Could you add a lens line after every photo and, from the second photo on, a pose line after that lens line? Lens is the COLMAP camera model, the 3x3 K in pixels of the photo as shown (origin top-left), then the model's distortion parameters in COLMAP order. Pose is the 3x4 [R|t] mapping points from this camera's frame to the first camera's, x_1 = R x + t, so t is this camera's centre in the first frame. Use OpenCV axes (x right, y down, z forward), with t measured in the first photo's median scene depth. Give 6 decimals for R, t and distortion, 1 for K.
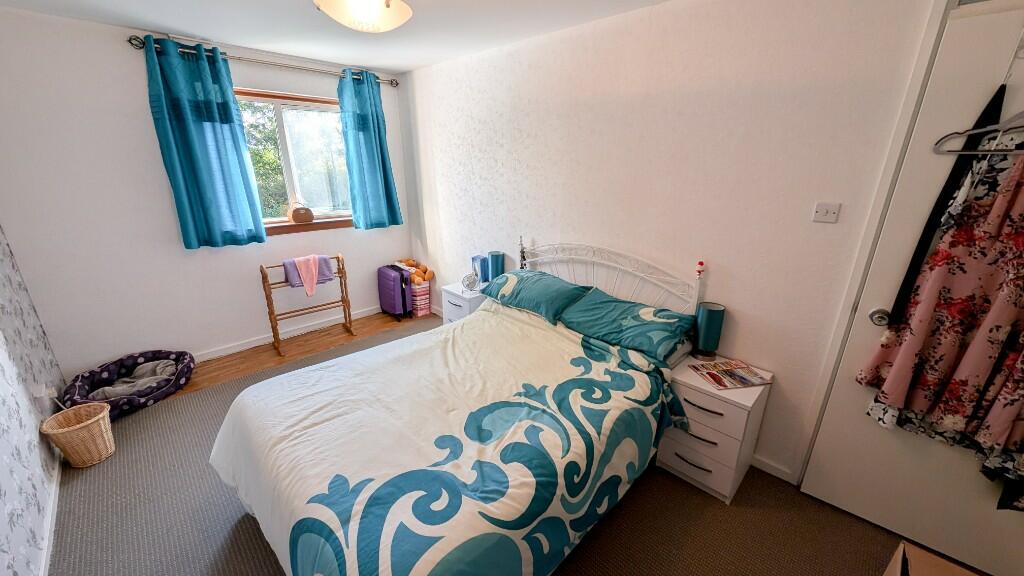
lens RADIAL K [[379.6, 0, 514.1], [0, 379.6, 286.8], [0, 0, 1]] dist [0.000641, -0.000692]
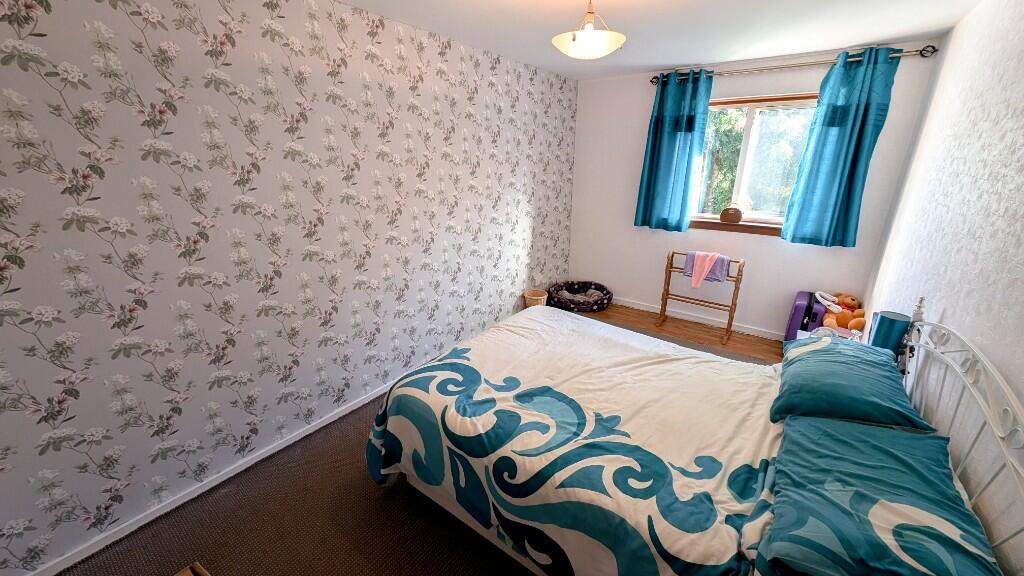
lens RADIAL K [[379.6, 0, 514.1], [0, 379.6, 286.8], [0, 0, 1]] dist [0.000641, -0.000692]
pose [[0.145885, 0.310514, -0.939307, 0.573347], [-0.315002, 0.914629, 0.253432, -0.130920], [0.937812, 0.258912, 0.231243, 0.391245]]
